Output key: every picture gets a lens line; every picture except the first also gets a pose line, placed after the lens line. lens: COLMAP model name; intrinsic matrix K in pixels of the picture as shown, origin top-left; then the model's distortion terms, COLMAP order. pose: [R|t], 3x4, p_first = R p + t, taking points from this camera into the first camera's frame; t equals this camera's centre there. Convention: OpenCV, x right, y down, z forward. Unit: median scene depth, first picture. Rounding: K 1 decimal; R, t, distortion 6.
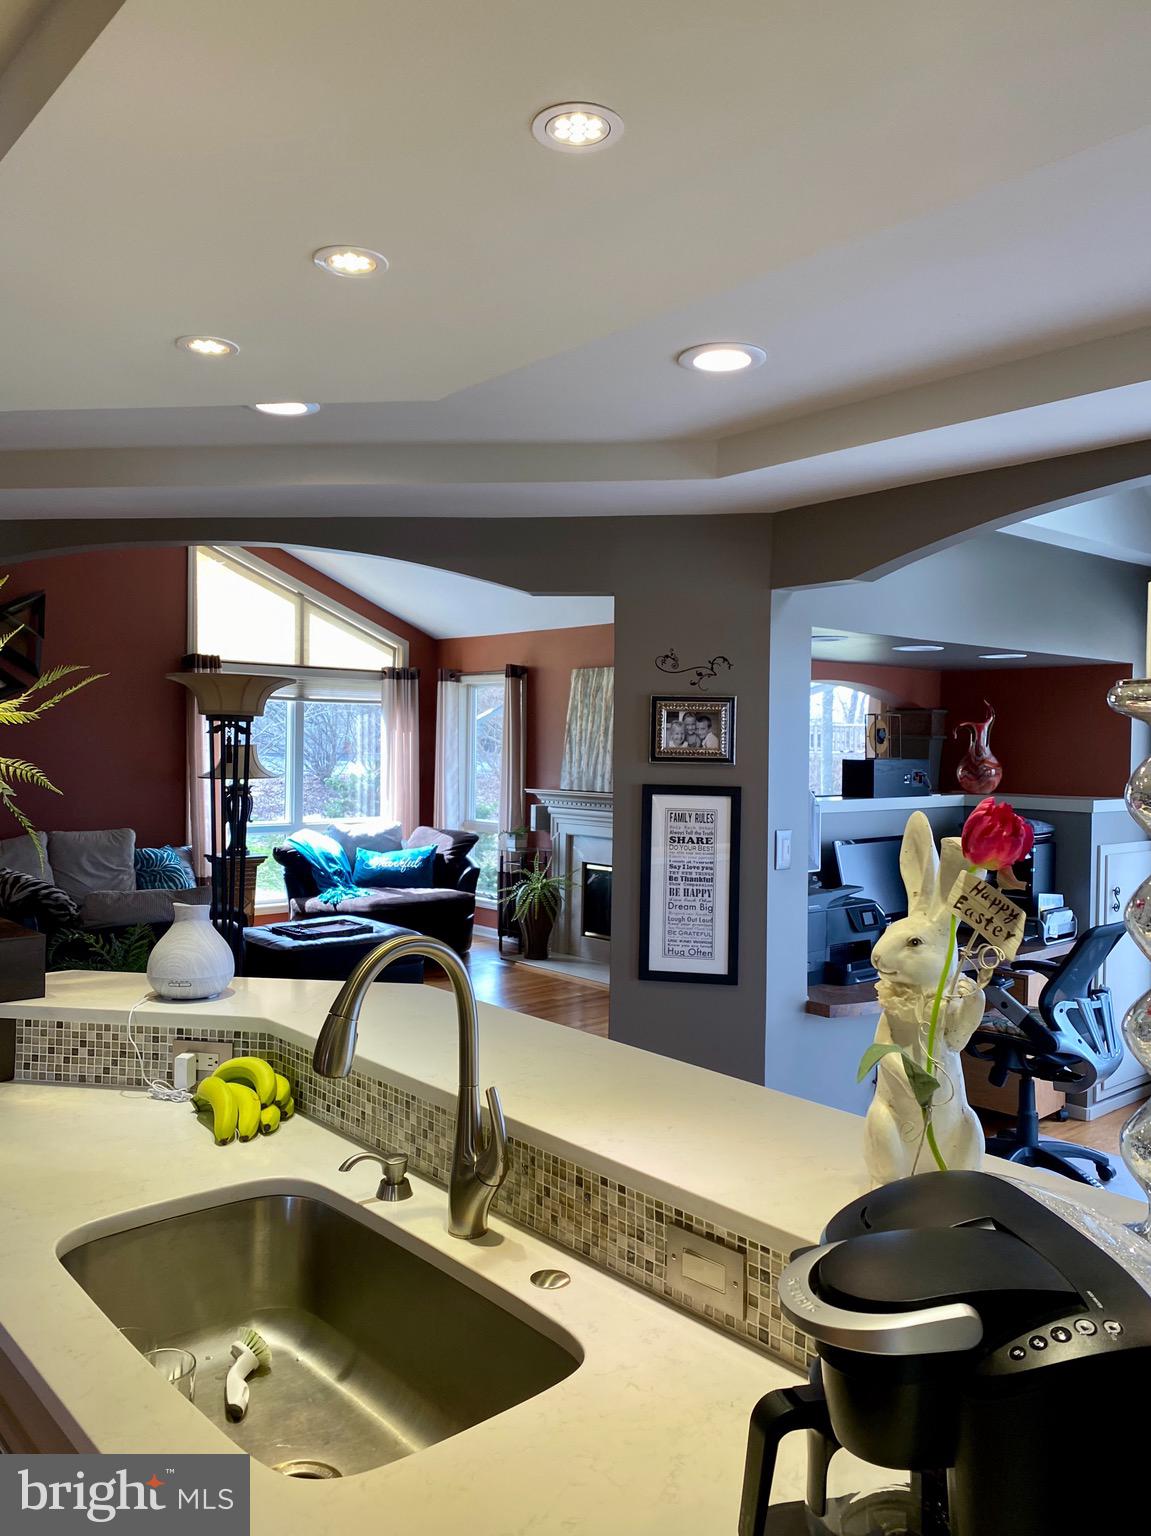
lens RADIAL K [[1154.9, 0, 577.7], [0, 1154.9, 758.6], [0, 0, 1]] dist [-0.000990, -0.003938]
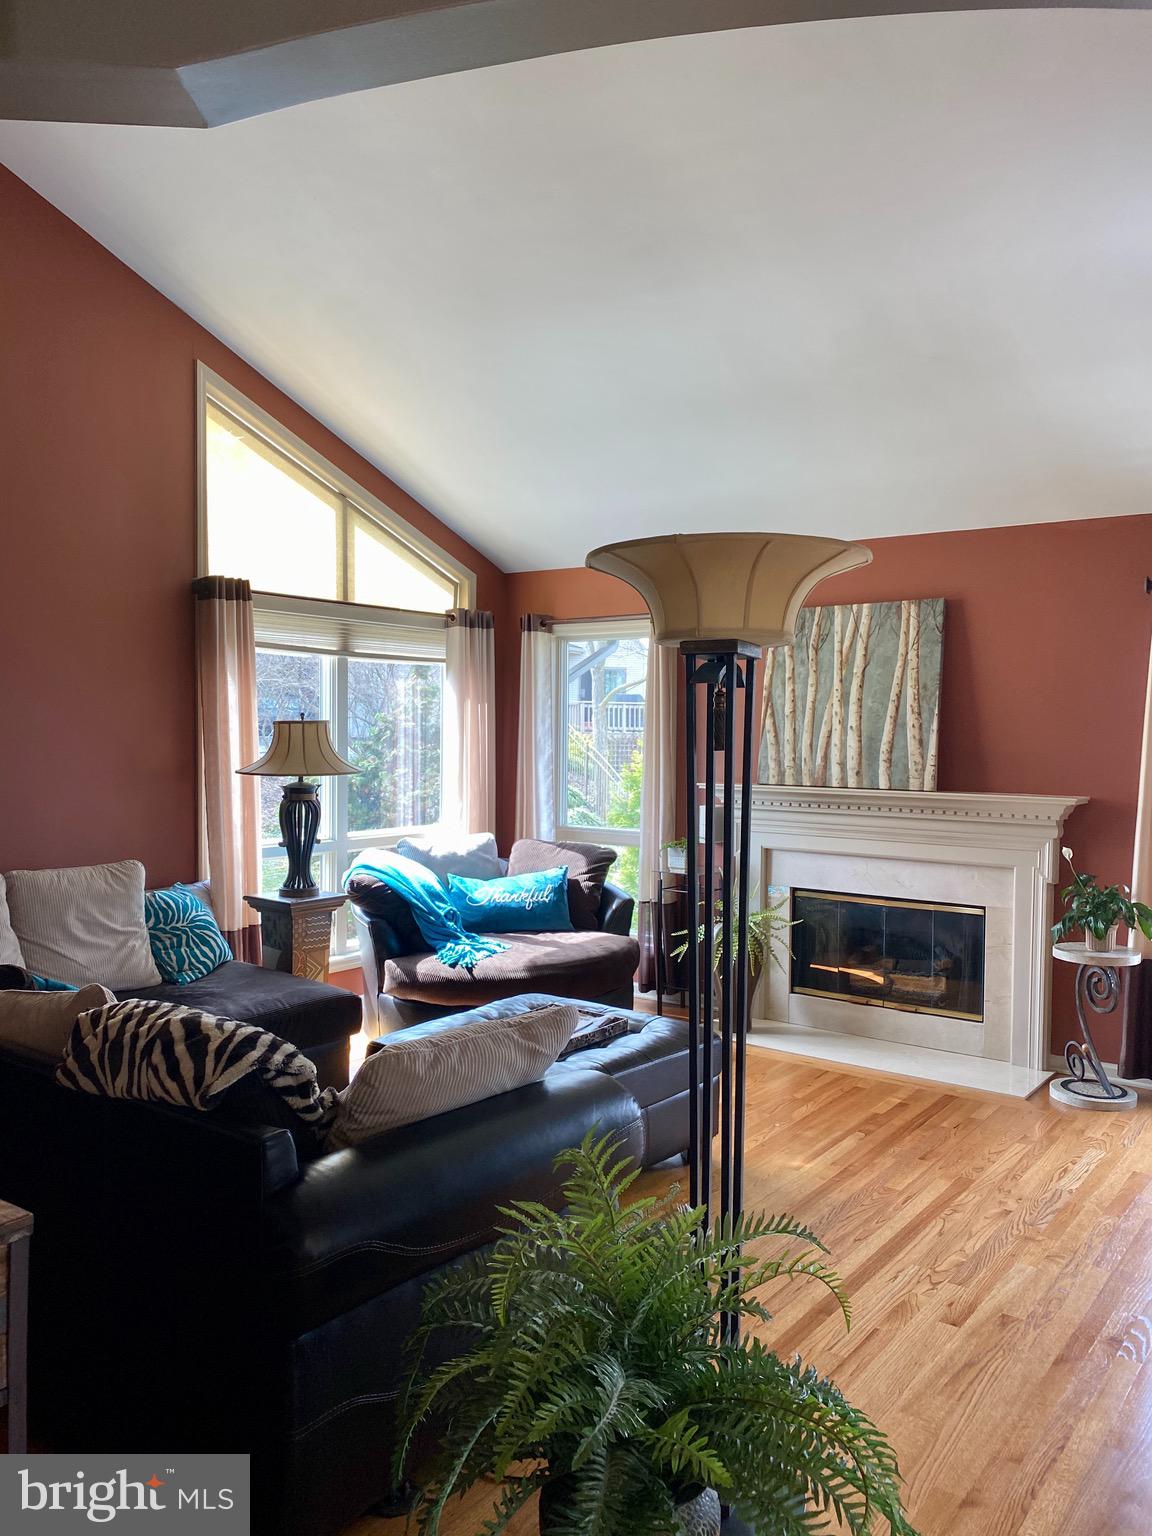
lens RADIAL K [[1166.3, 0, 576.0], [0, 1166.3, 768.0], [0, 0, 1]] dist [0.029975, -0.023006]
pose [[0.980981, -0.011119, 0.193785, -0.257112], [0.006465, 0.999676, 0.024634, -0.000737], [-0.193996, -0.022913, 0.980735, 0.329365]]
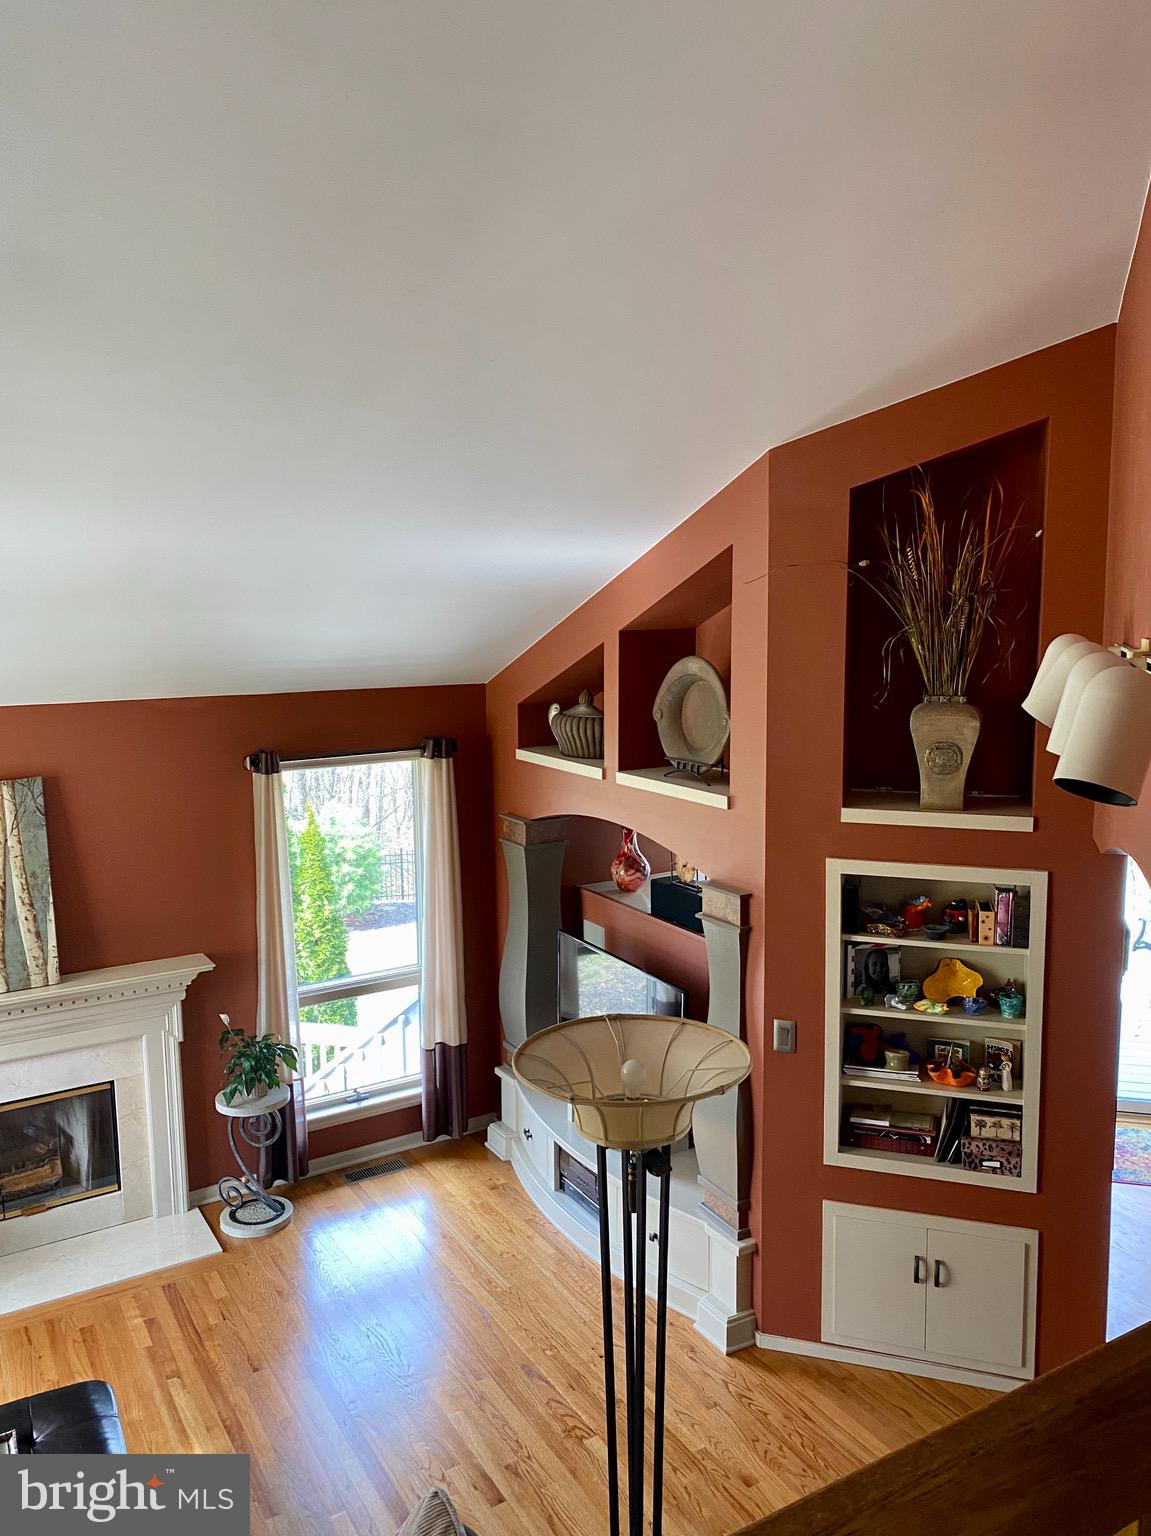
lens RADIAL K [[1170.4, 0, 575.5], [0, 1170.4, 768.0], [0, 0, 1]] dist [0.003331, -0.010961]
pose [[0.190195, -0.144153, 0.971105, -0.487900], [0.032123, 0.989545, 0.140598, -0.178259], [-0.981221, 0.004454, 0.192837, 0.569717]]
